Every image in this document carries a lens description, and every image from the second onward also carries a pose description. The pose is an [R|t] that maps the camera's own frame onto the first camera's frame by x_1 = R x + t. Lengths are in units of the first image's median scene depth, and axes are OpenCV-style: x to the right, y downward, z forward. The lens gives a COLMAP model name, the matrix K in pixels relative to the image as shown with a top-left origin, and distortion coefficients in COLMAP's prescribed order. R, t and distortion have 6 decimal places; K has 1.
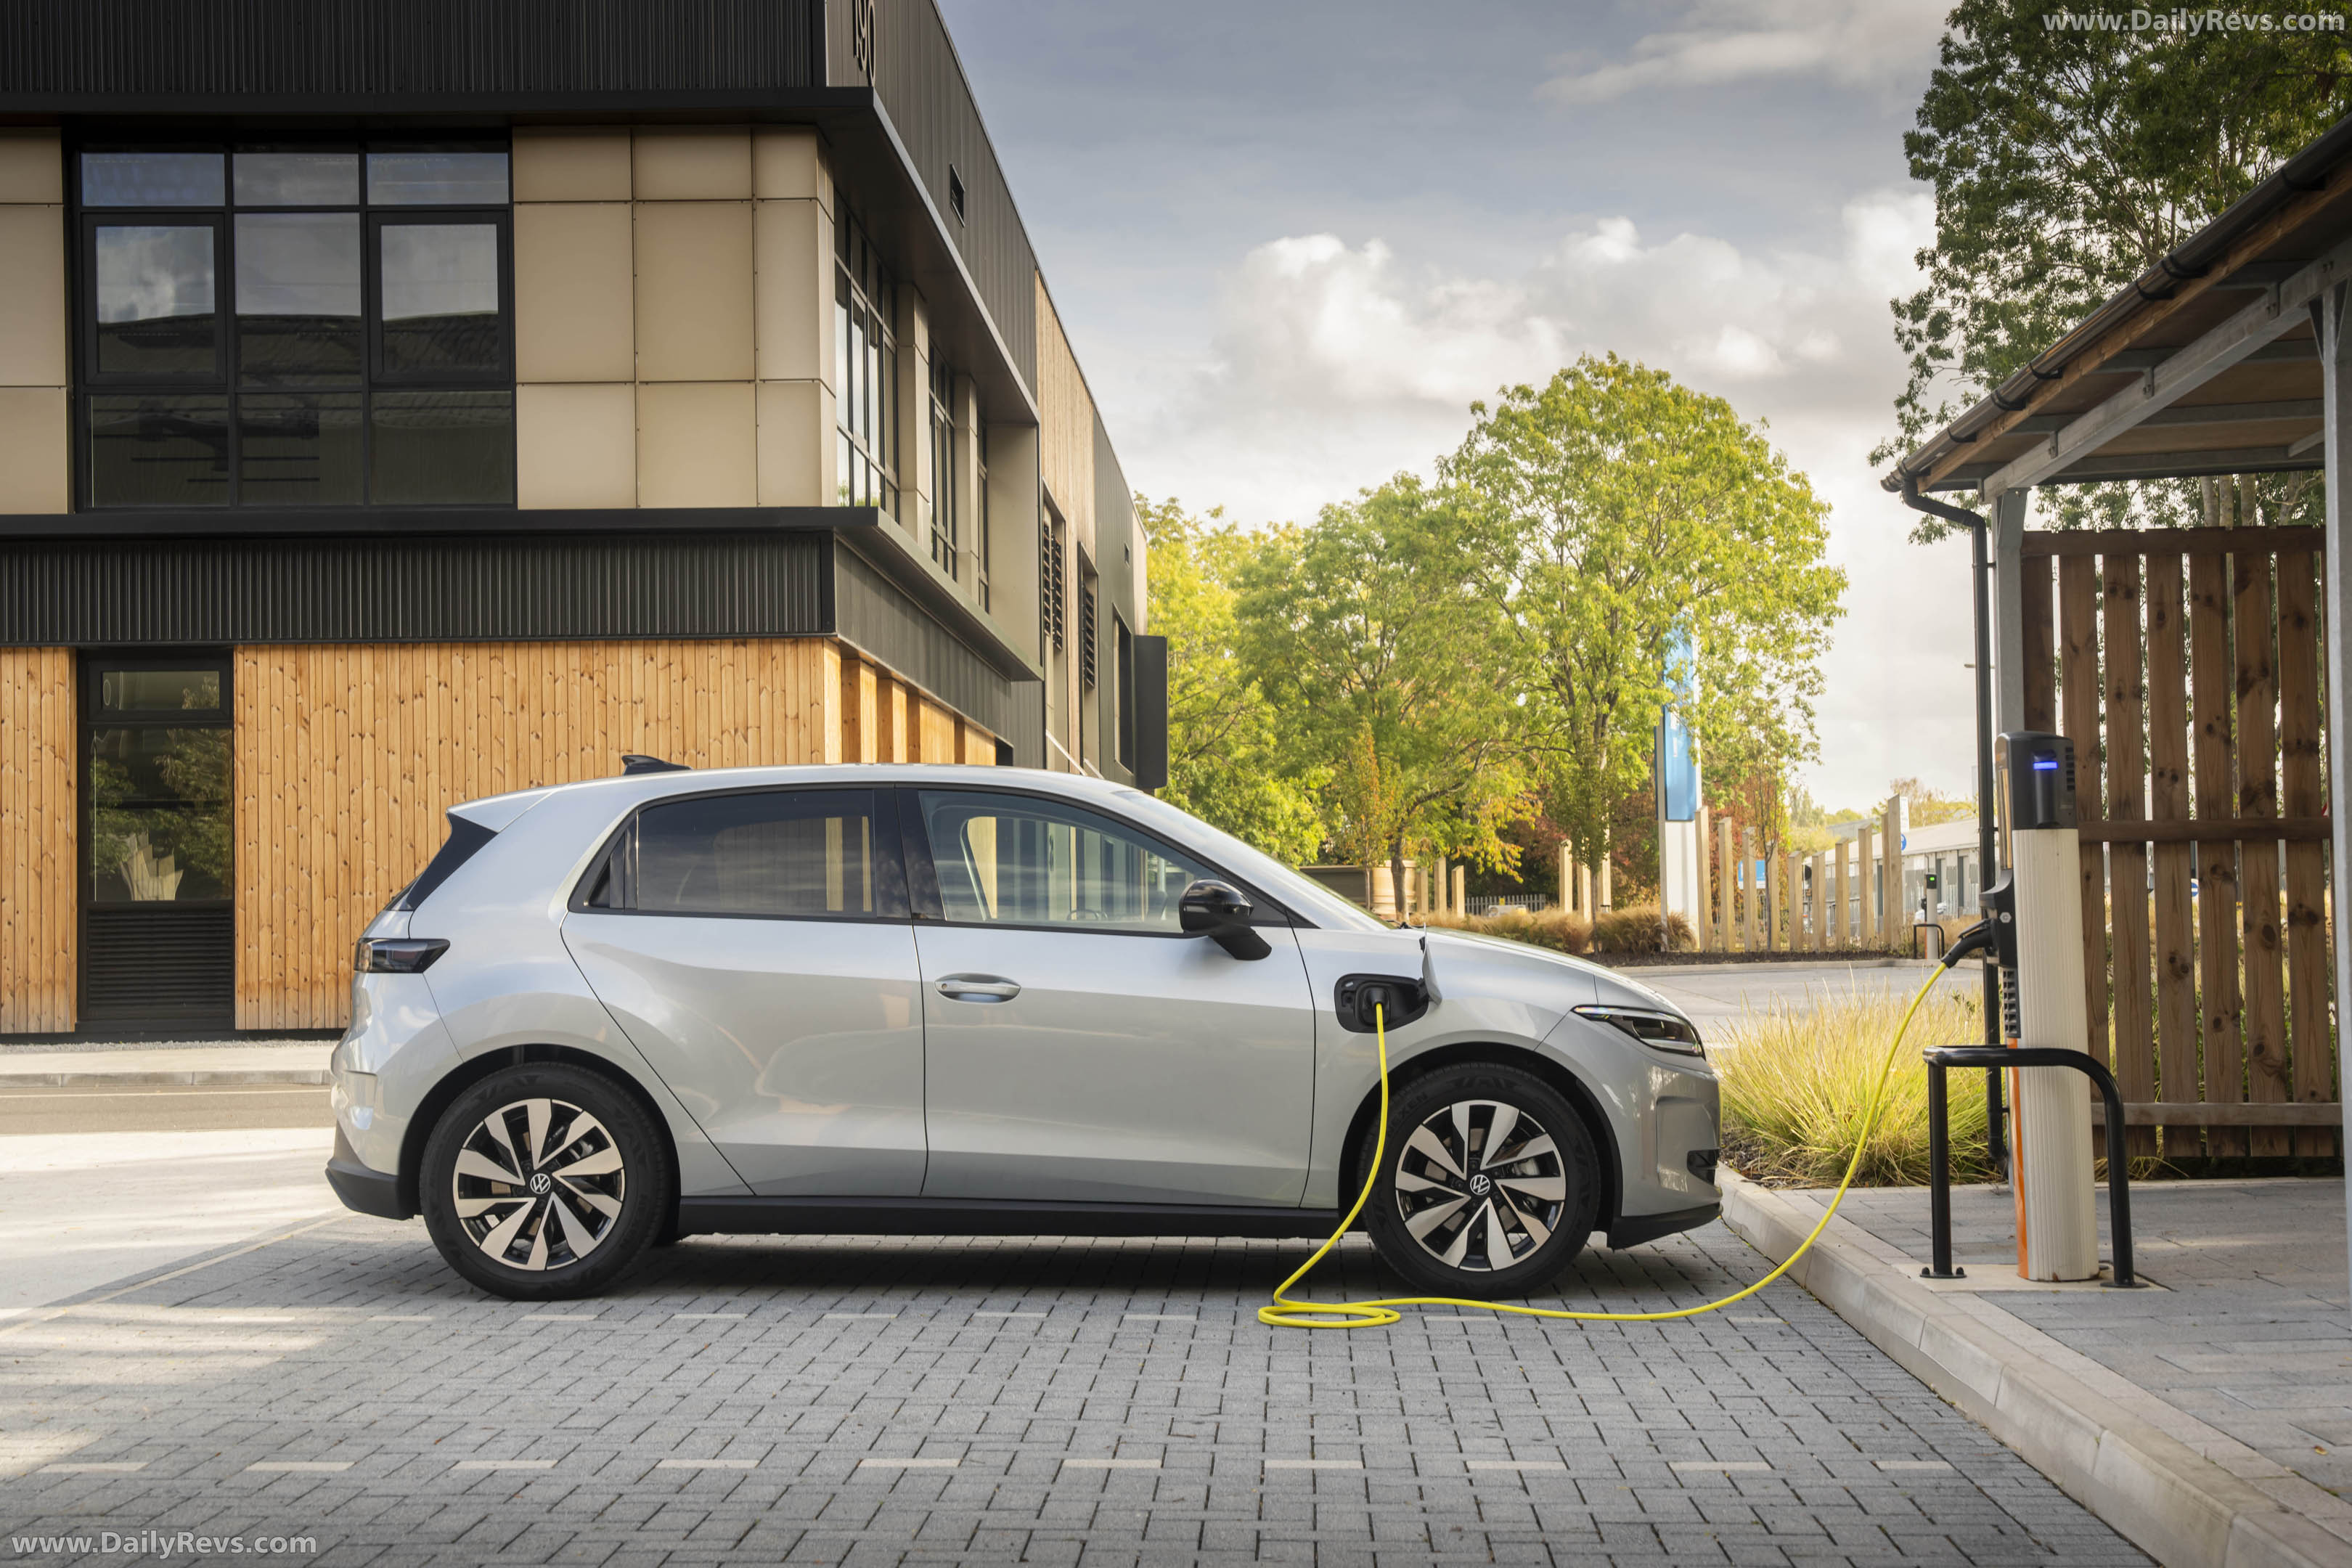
lens RADIAL K [[3229.5, 0, 1174.9], [0, 3229.5, 831.8], [0, 0, 1]] dist [0.162513, -0.084915]
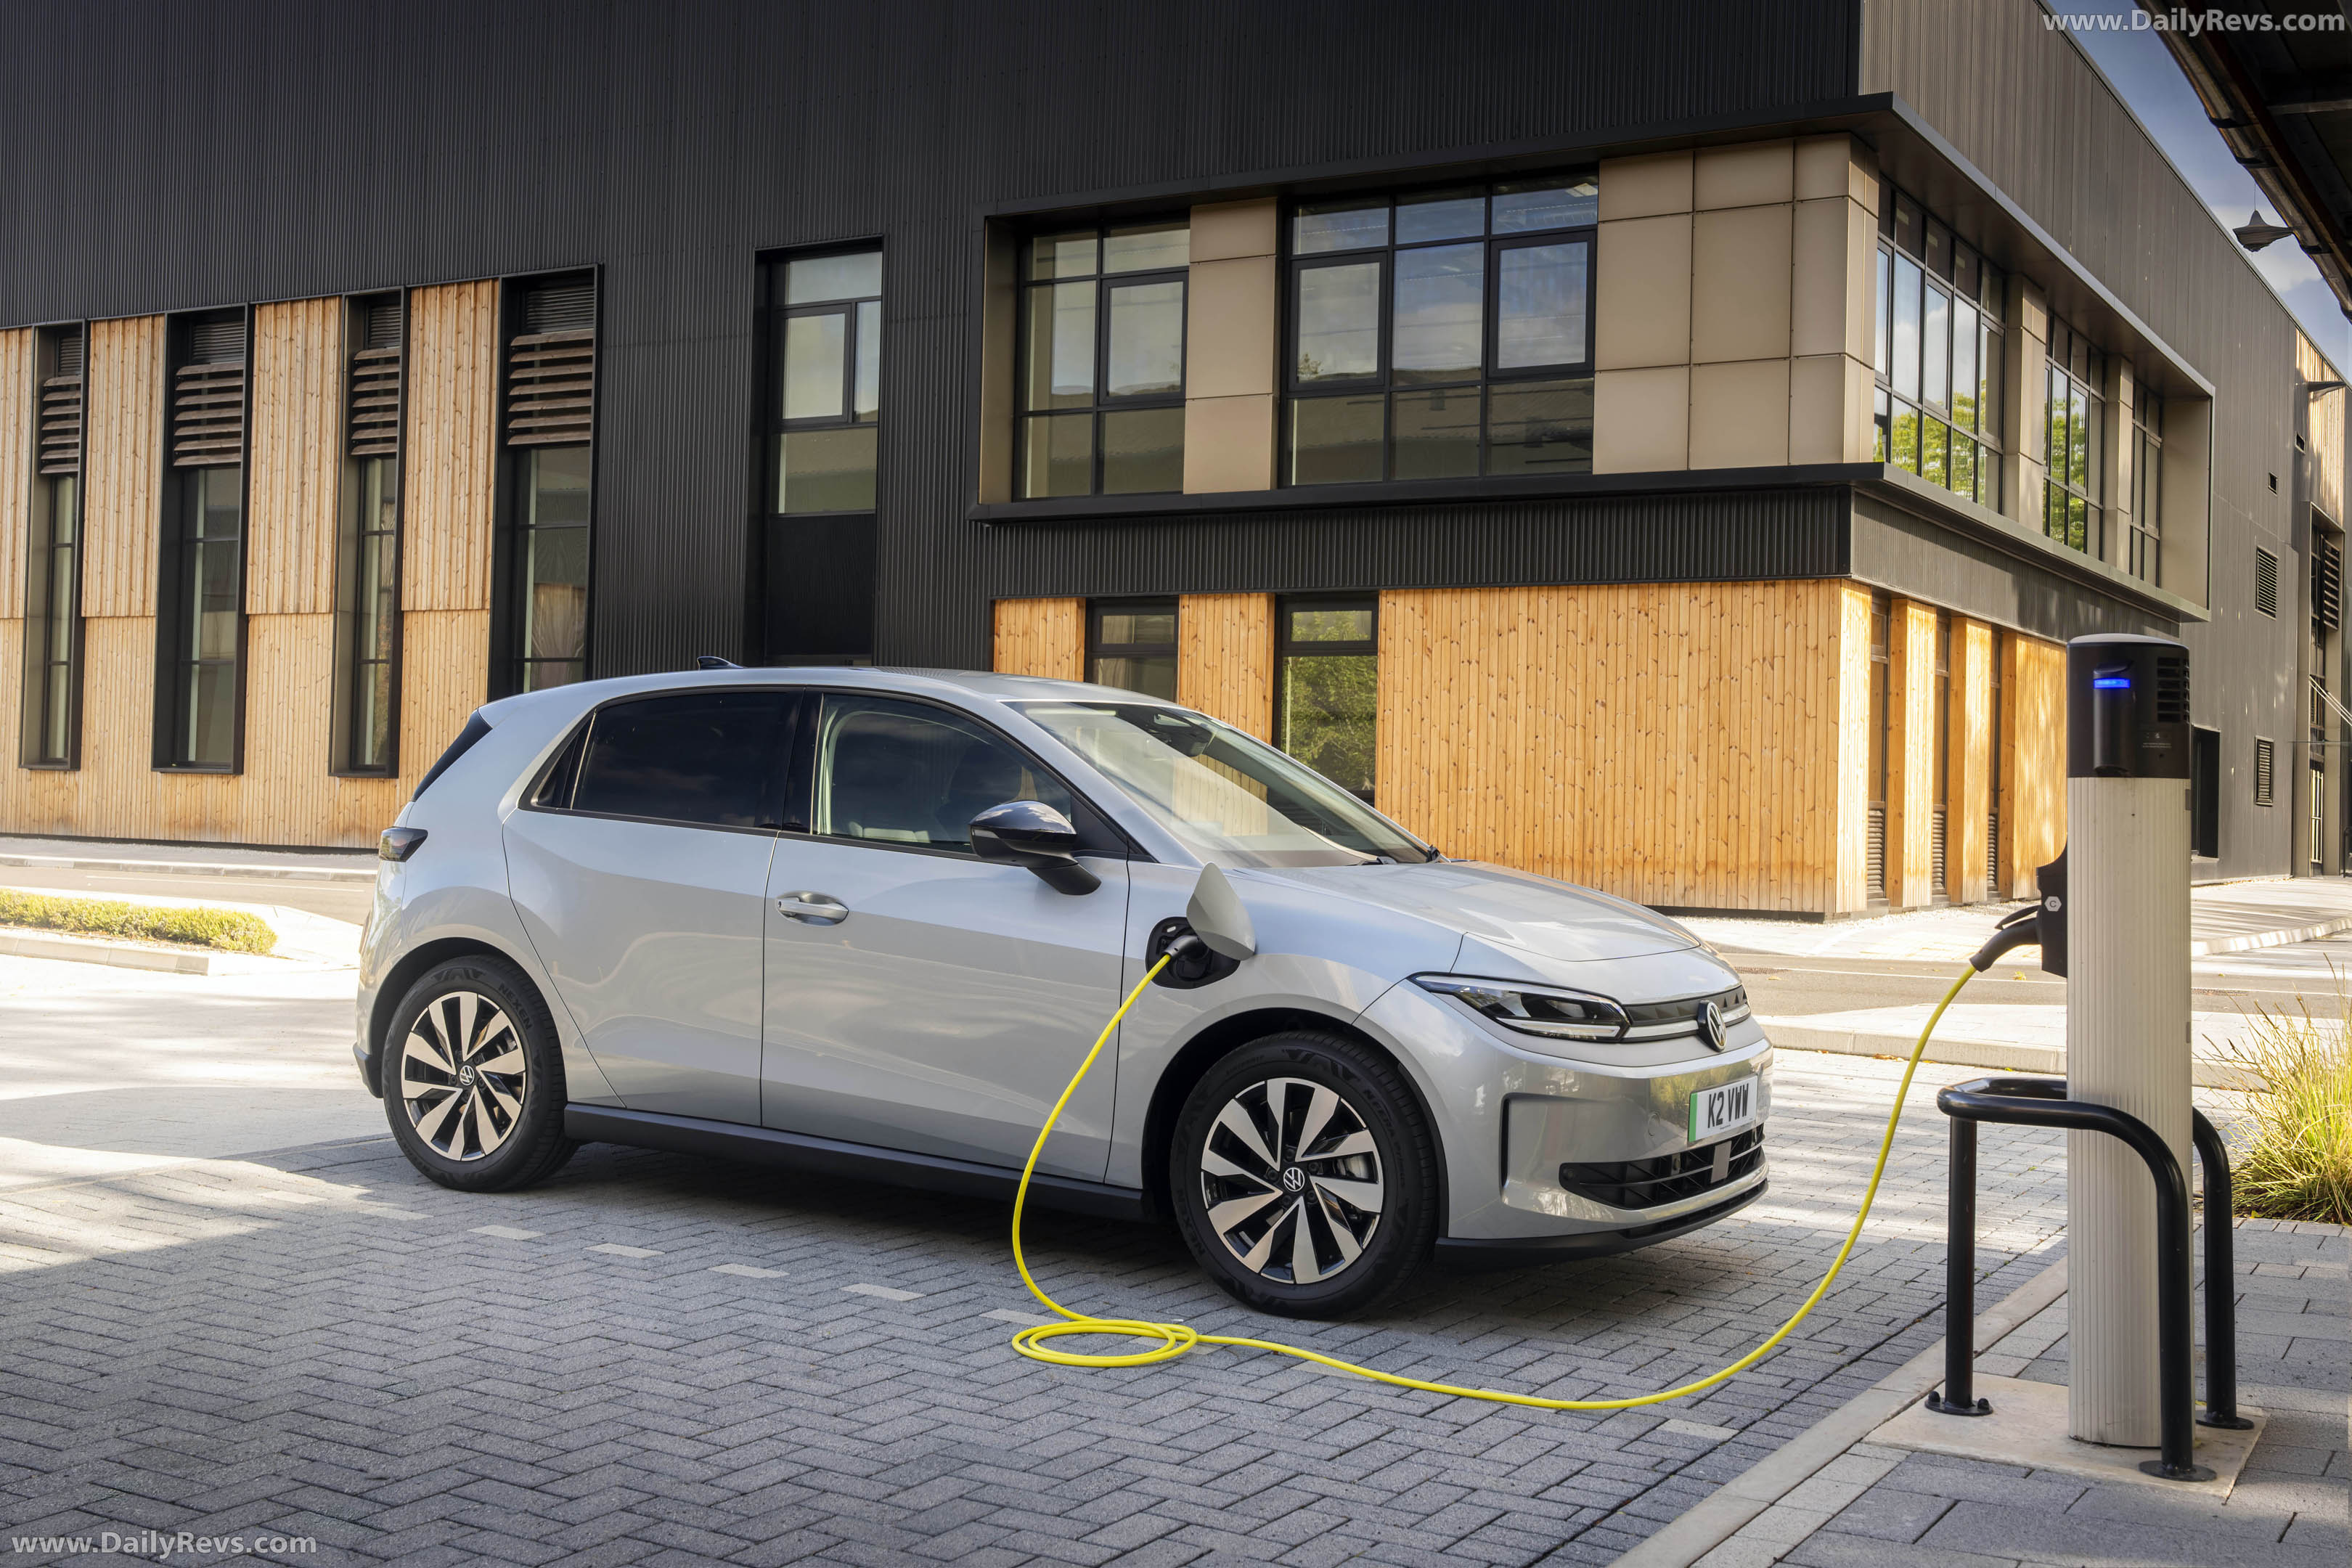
lens RADIAL K [[2462.7, 0, 1176.0], [0, 2462.7, 784.0], [0, 0, 1]] dist [-0.021801, -0.015874]
pose [[0.873714, 0.031151, -0.485441, 0.109018], [-0.023185, 0.999480, 0.022408, -0.001585], [0.485887, -0.008323, 0.873982, 0.128640]]
